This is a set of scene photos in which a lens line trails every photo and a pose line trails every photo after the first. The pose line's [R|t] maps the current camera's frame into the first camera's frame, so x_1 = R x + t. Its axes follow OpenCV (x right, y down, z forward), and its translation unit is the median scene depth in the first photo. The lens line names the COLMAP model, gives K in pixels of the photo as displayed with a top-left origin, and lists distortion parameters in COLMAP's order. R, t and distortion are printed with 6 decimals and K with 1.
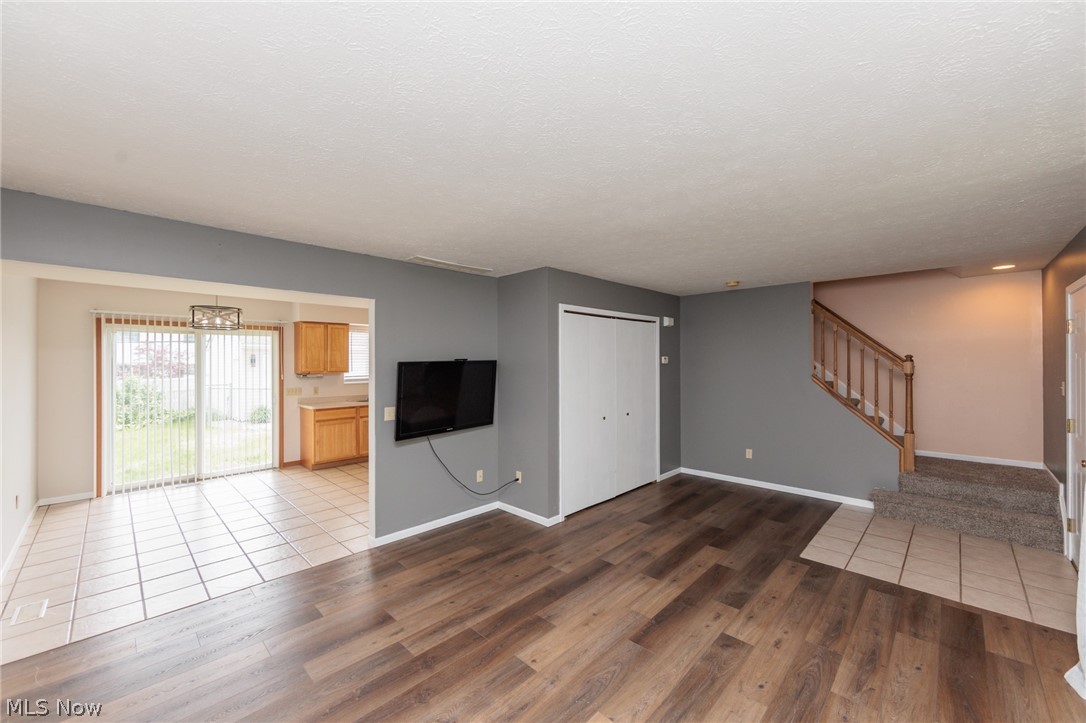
lens RADIAL K [[421.4, 0, 545.0], [0, 421.4, 359.2], [0, 0, 1]] dist [0.000122, 0.000030]
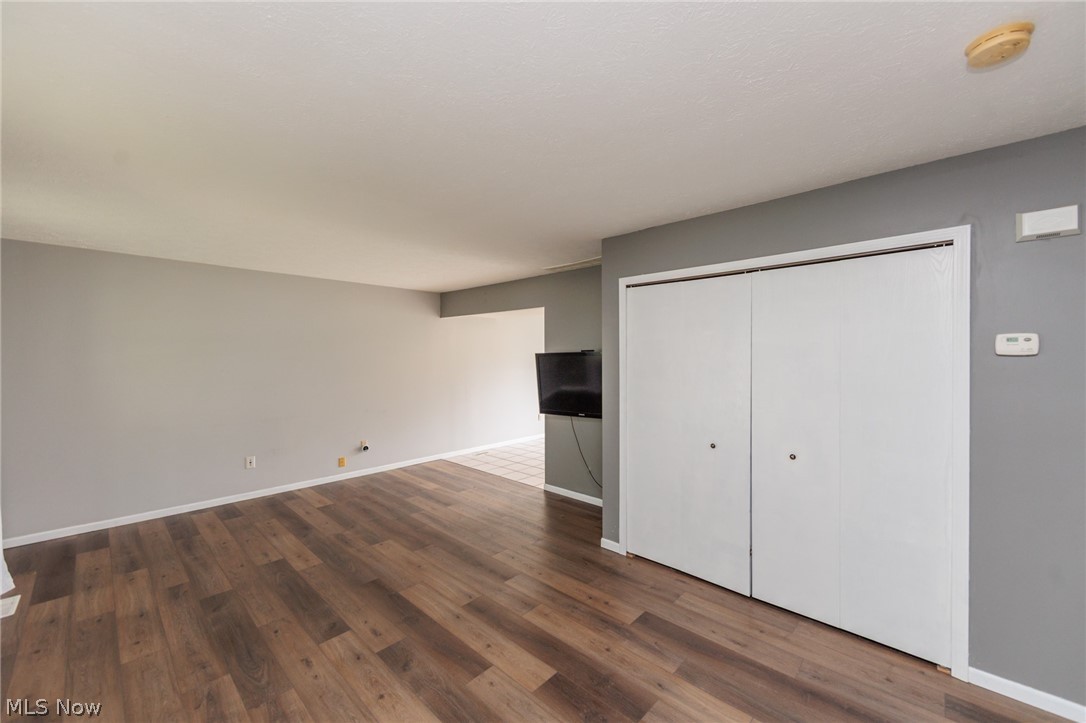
lens RADIAL K [[421.4, 0, 545.0], [0, 421.4, 359.2], [0, 0, 1]] dist [0.000122, 0.000030]
pose [[0.021092, 0.009945, -0.999728, 0.846632], [0.009332, 0.999905, 0.010144, 0.010148], [0.999734, -0.009544, 0.020997, 0.867358]]
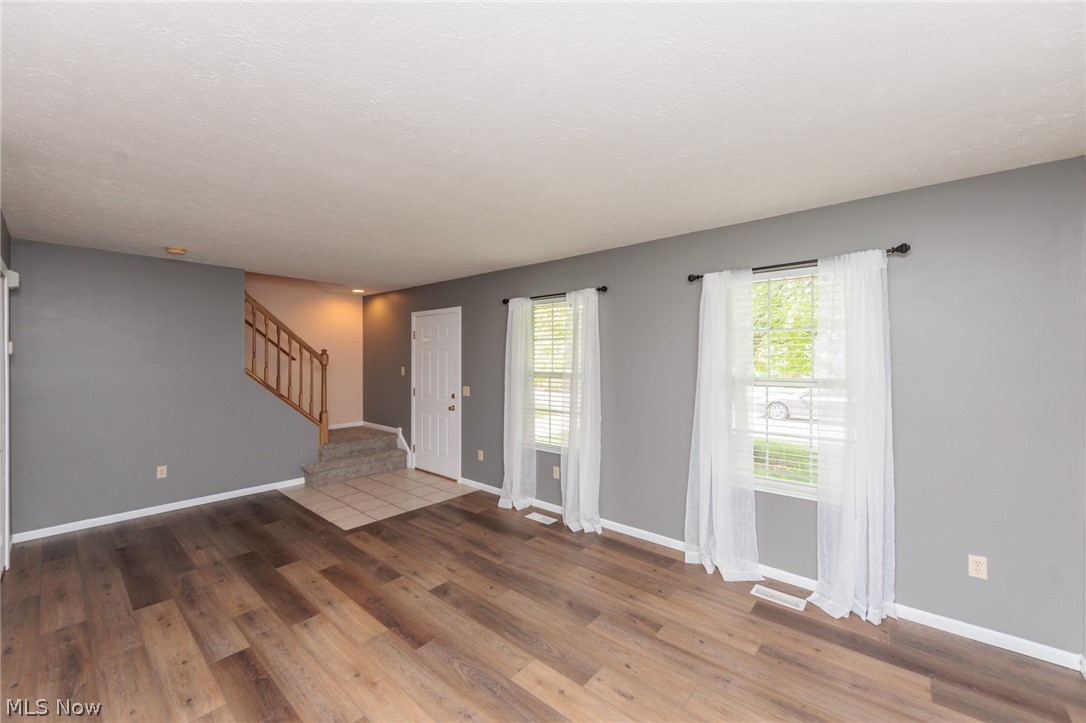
lens RADIAL K [[424.2, 0, 540.9], [0, 424.2, 360.6], [0, 0, 1]] dist [0.000150, 0.000041]
pose [[-0.054712, -0.000852, 0.998502, -0.437511], [-0.006666, 0.999978, 0.000488, 0.019338], [-0.998480, -0.006630, -0.054716, 0.462923]]
